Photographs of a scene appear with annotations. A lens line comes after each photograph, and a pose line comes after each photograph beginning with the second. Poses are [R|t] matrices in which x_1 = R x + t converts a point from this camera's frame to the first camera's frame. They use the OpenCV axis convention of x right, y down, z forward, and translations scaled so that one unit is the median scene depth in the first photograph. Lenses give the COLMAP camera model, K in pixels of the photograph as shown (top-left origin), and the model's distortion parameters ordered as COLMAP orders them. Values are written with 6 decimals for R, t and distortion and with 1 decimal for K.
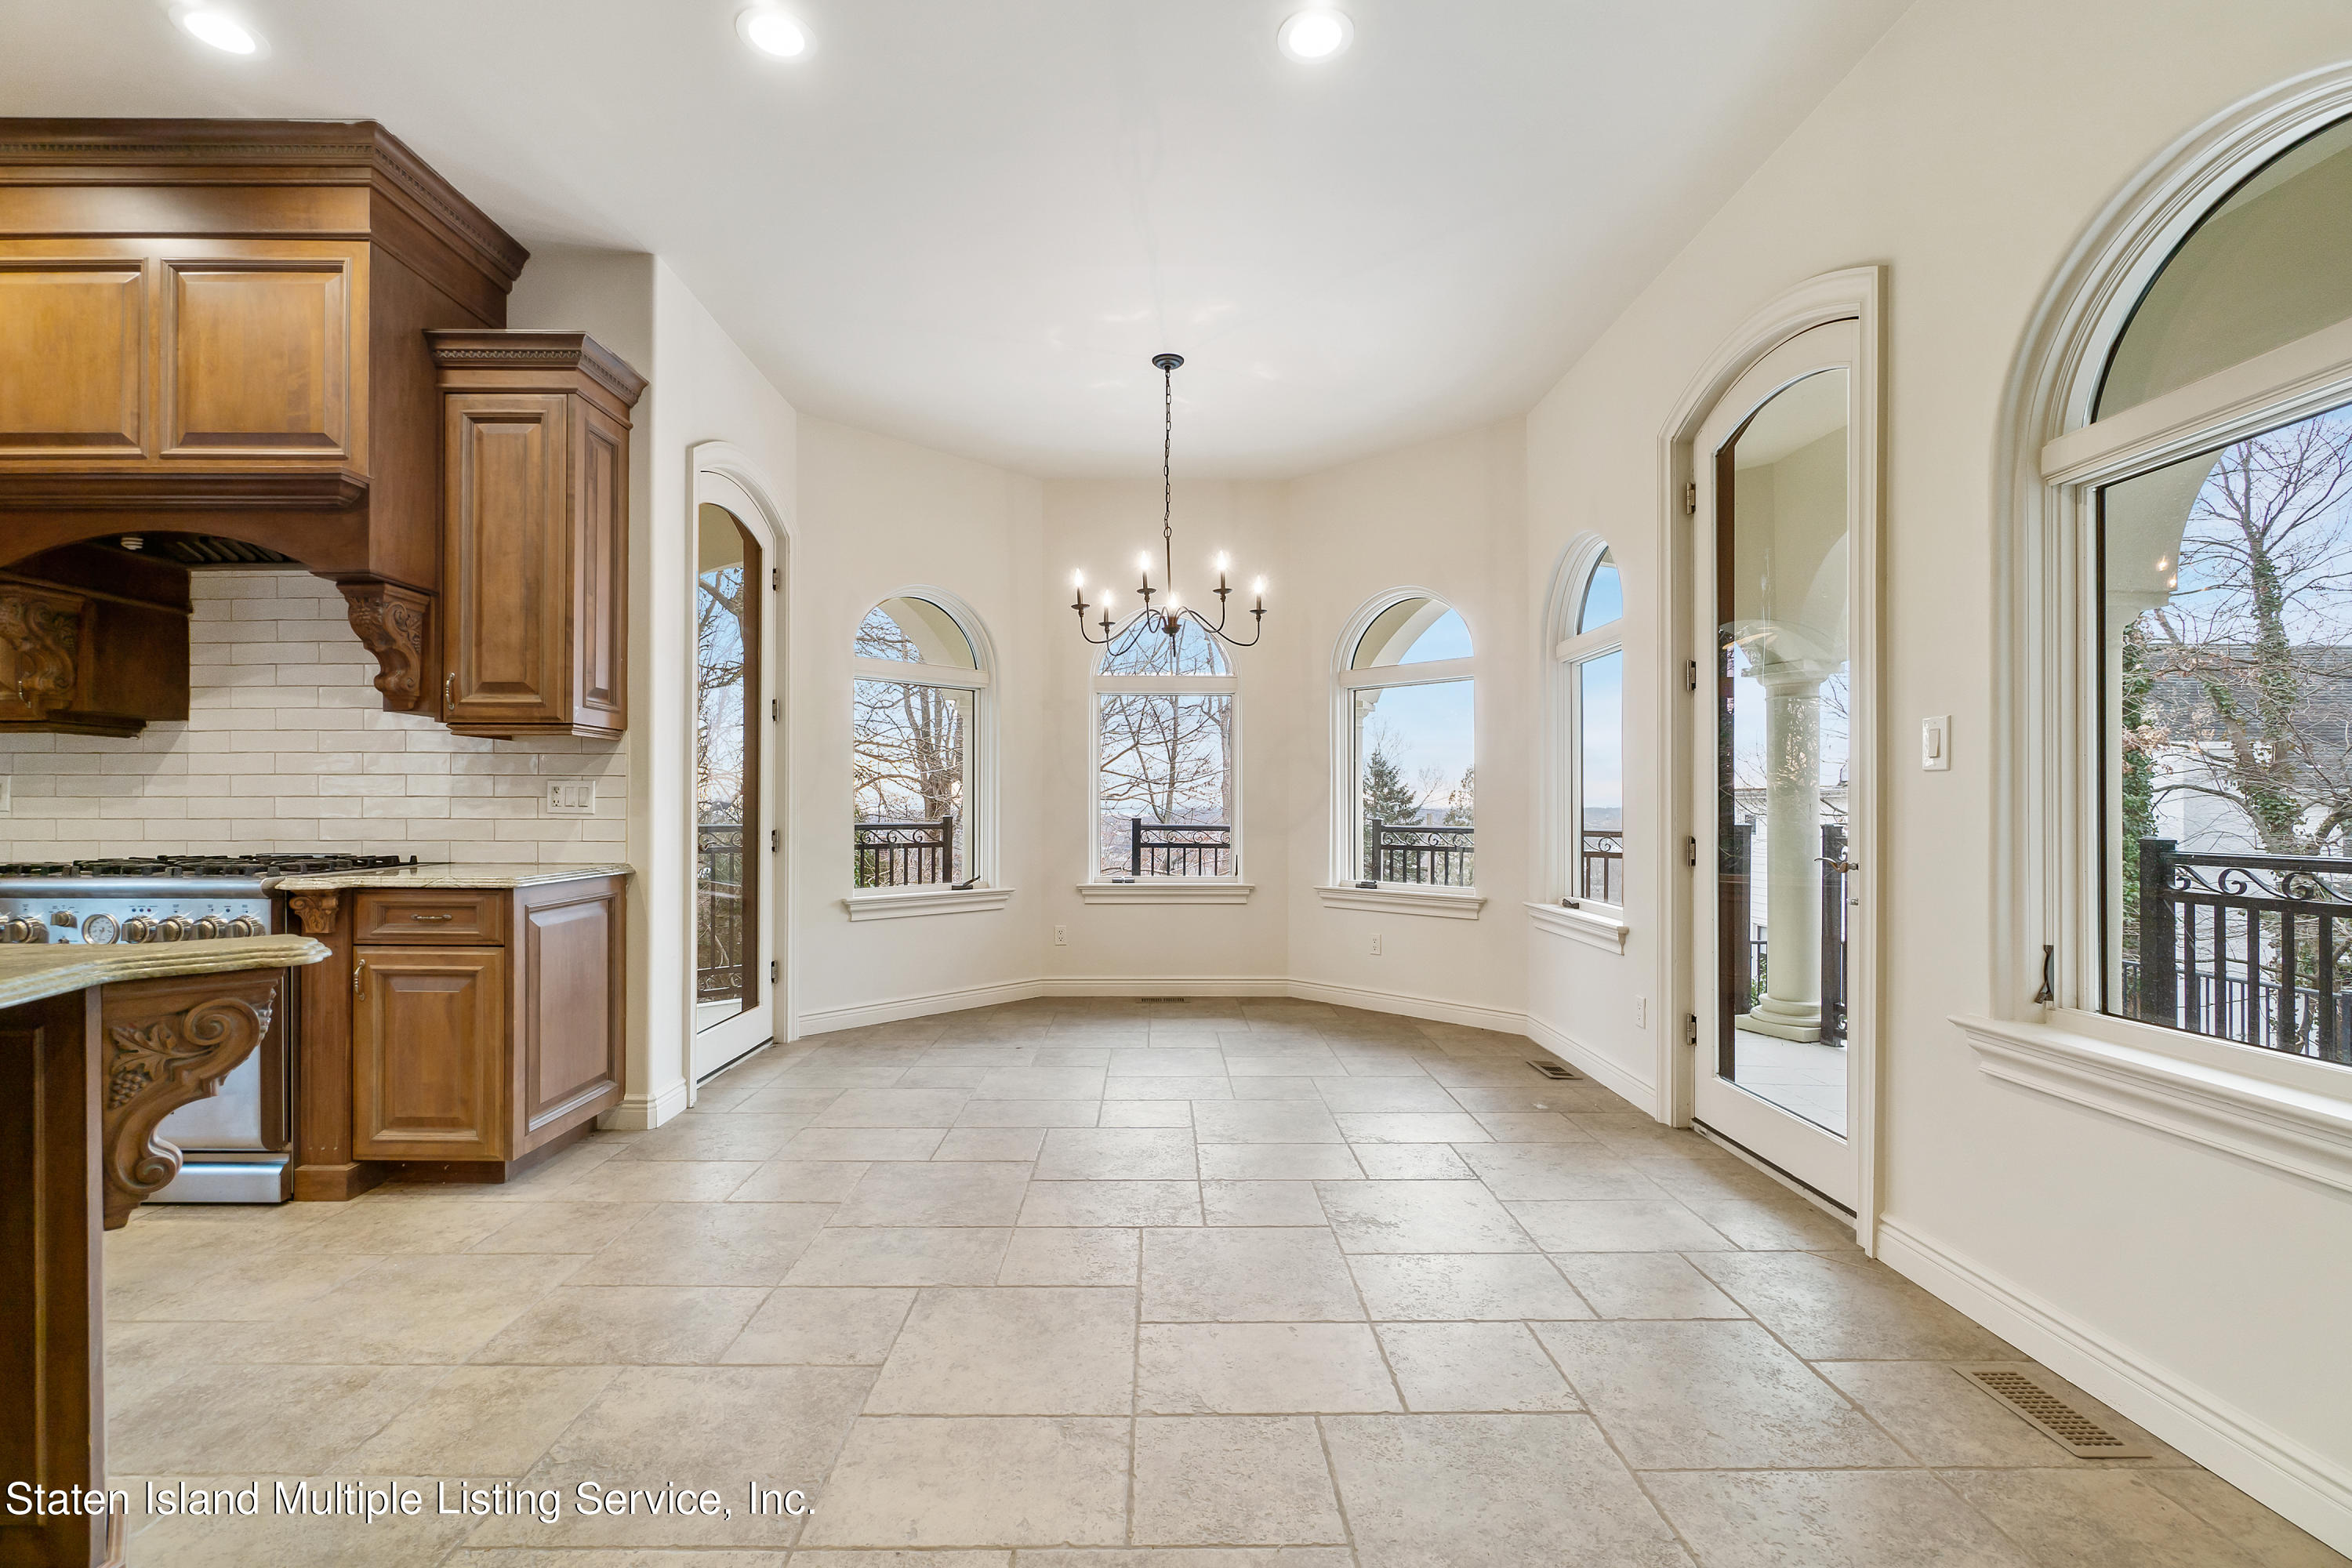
lens RADIAL K [[1027.7, 0, 1170.5], [0, 1027.7, 804.4], [0, 0, 1]] dist [-0.009728, 0.000115]
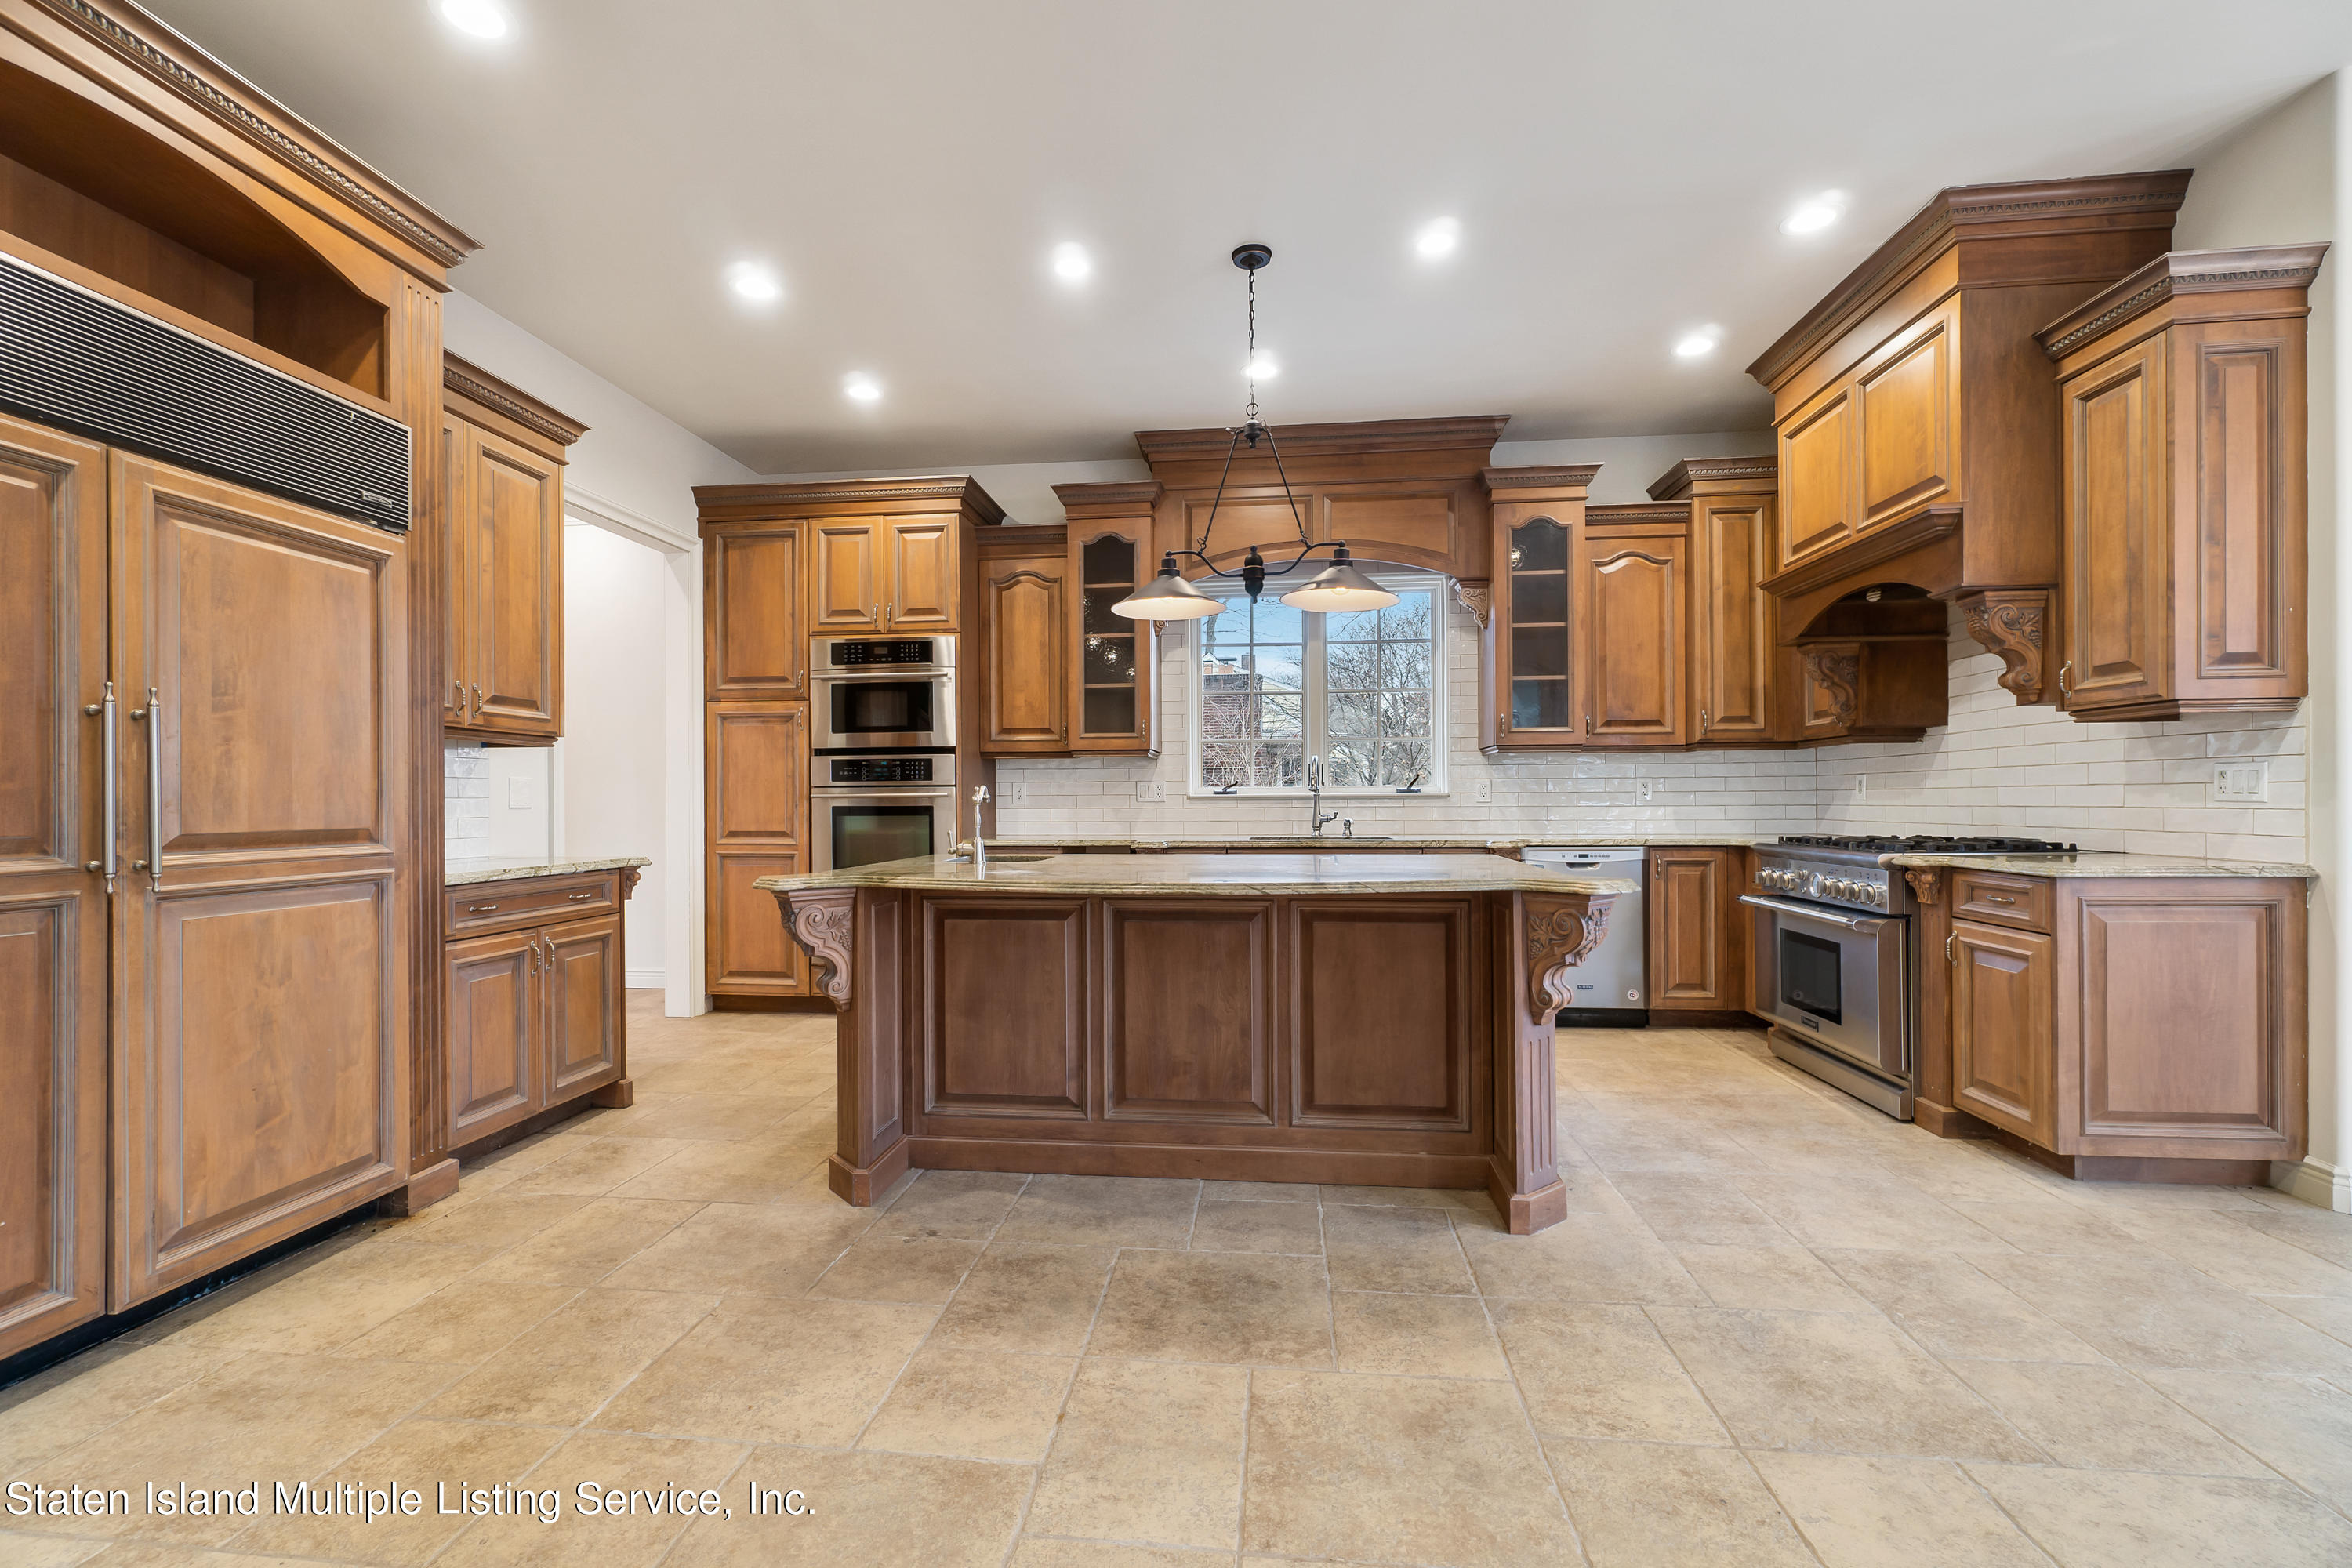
lens RADIAL K [[1026.9, 0, 1164.5], [0, 1026.9, 797.1], [0, 0, 1]] dist [-0.001584, 0.000152]
pose [[-0.122998, -0.004074, -0.992399, 0.411632], [0.008774, 0.999948, -0.005192, 0.001890], [0.992368, -0.009346, -0.122956, 0.248966]]
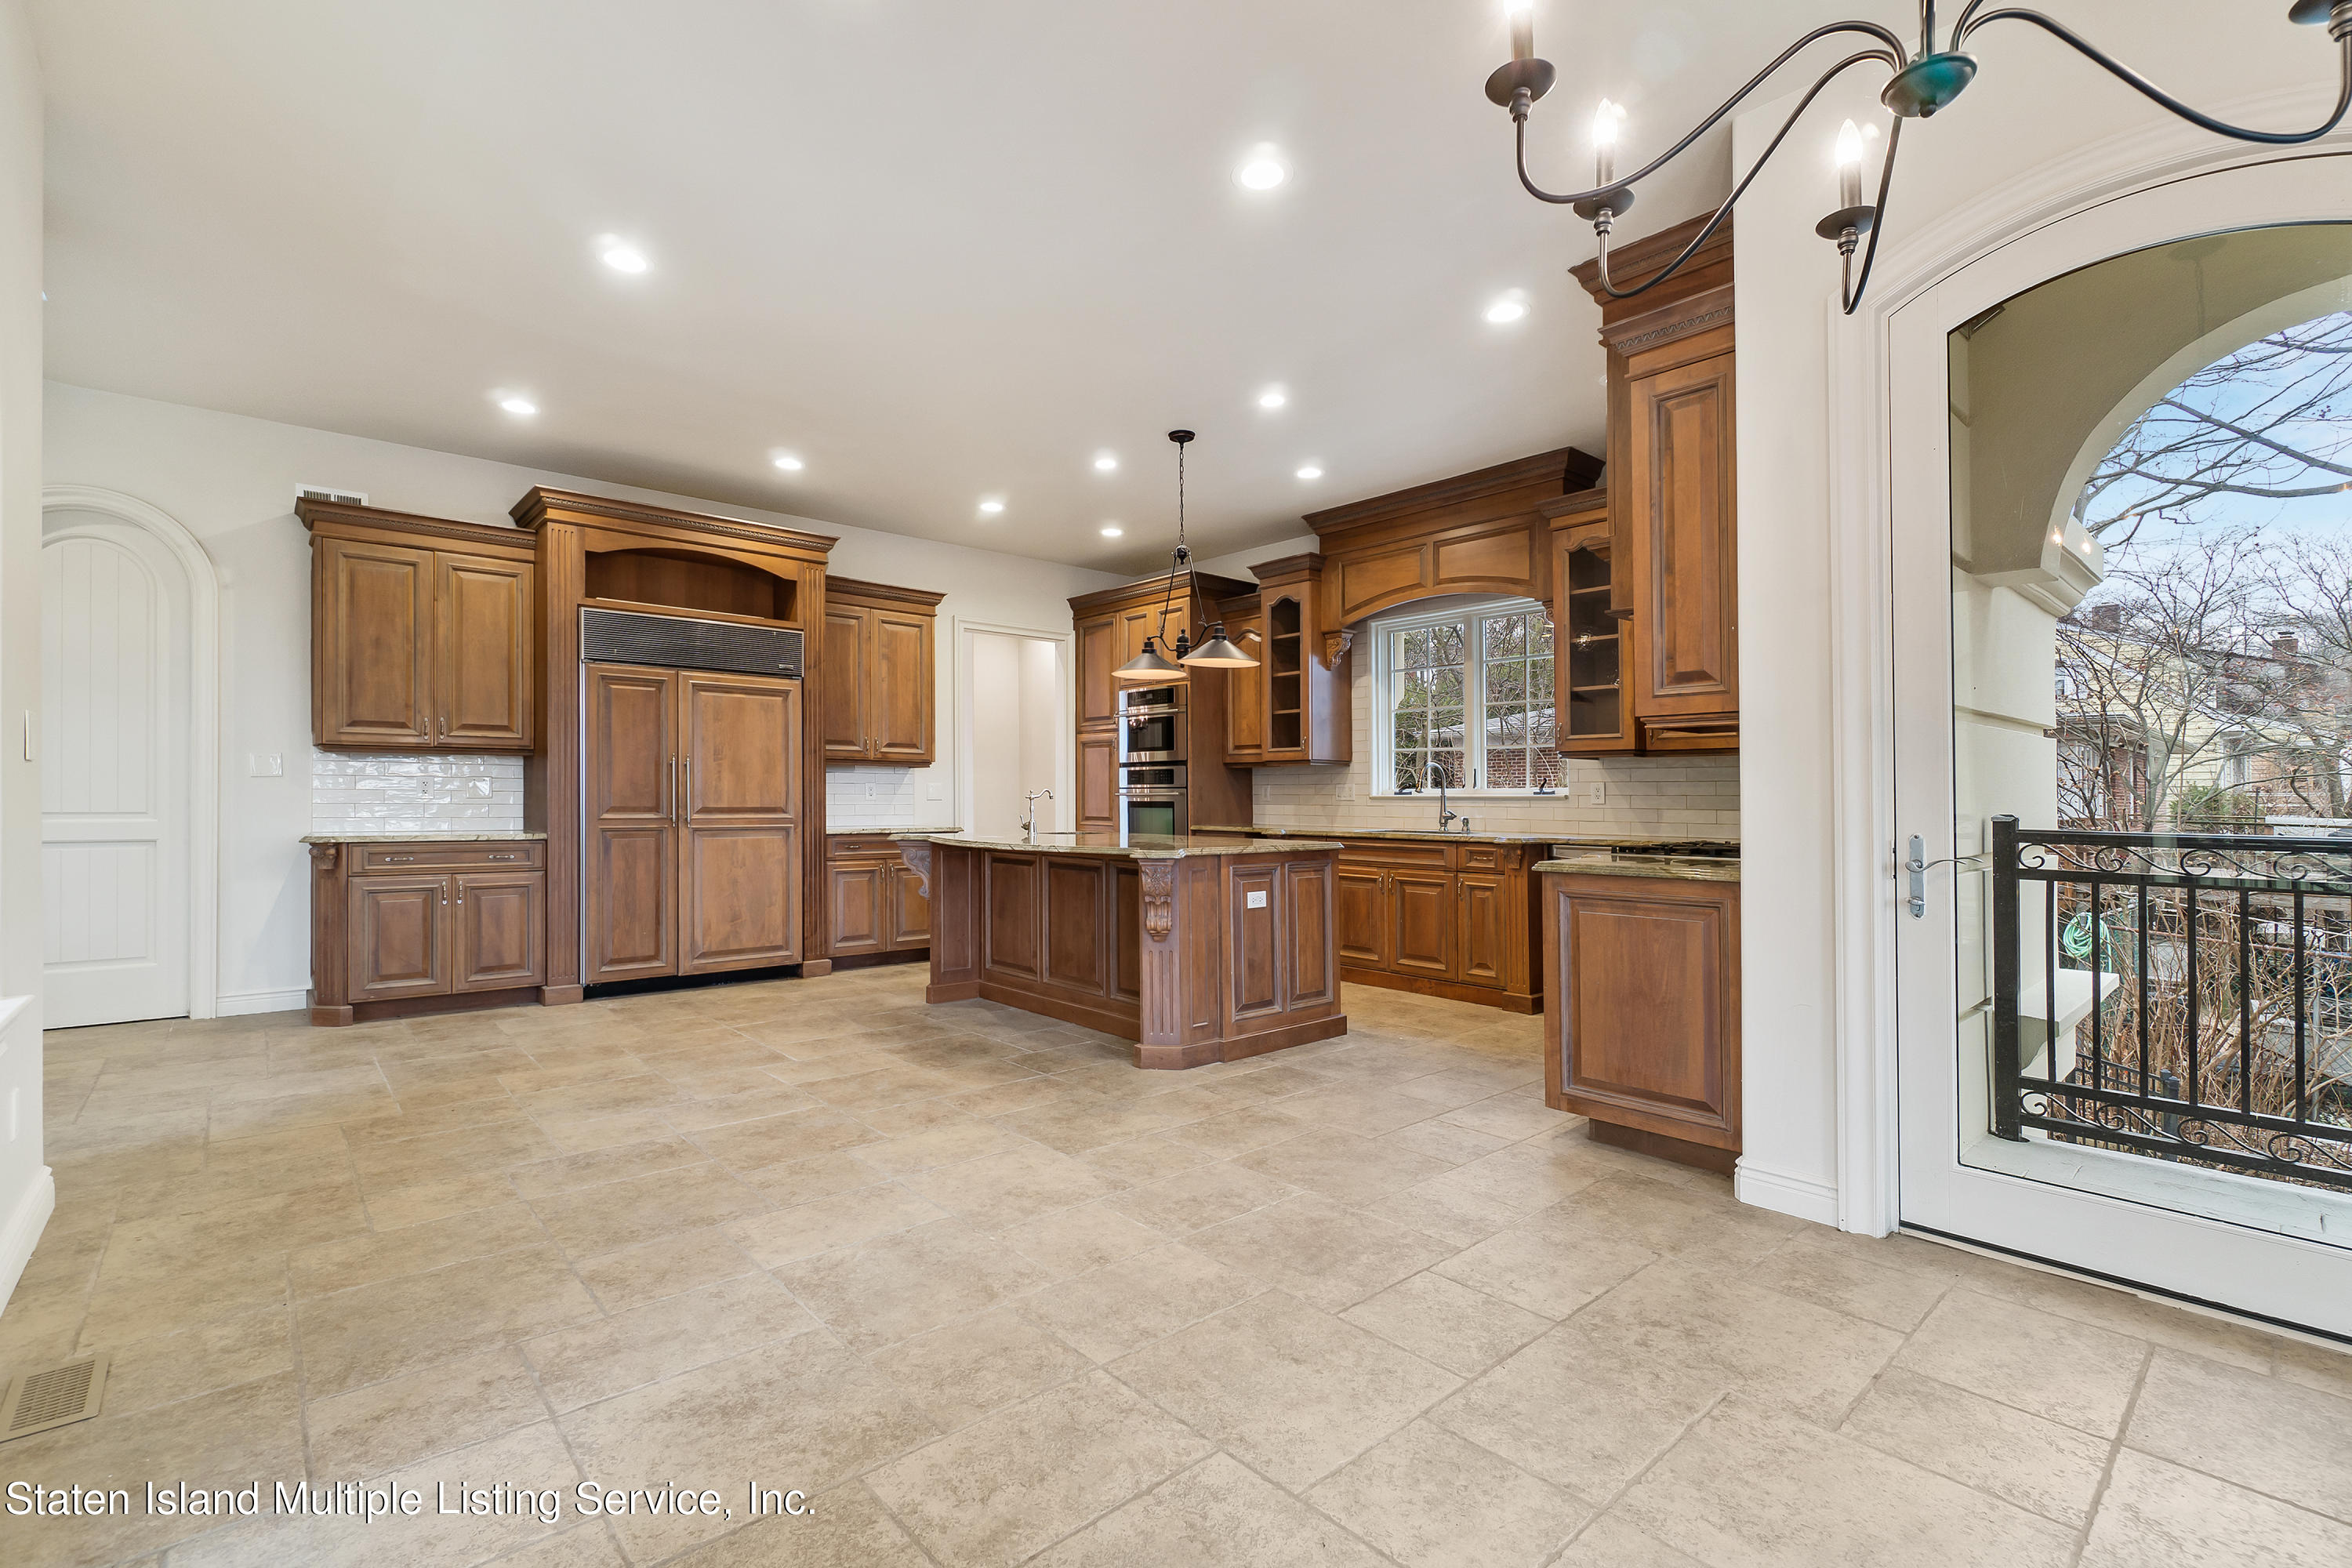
lens RADIAL K [[1036.5, 0, 1165.1], [0, 1036.5, 792.9], [0, 0, 1]] dist [0.015940, 0.000086]
pose [[-0.751533, -0.007939, -0.659648, 0.426461], [-0.003573, 0.999962, -0.007964, 0.003422], [0.659686, -0.003628, -0.751532, 1.483563]]
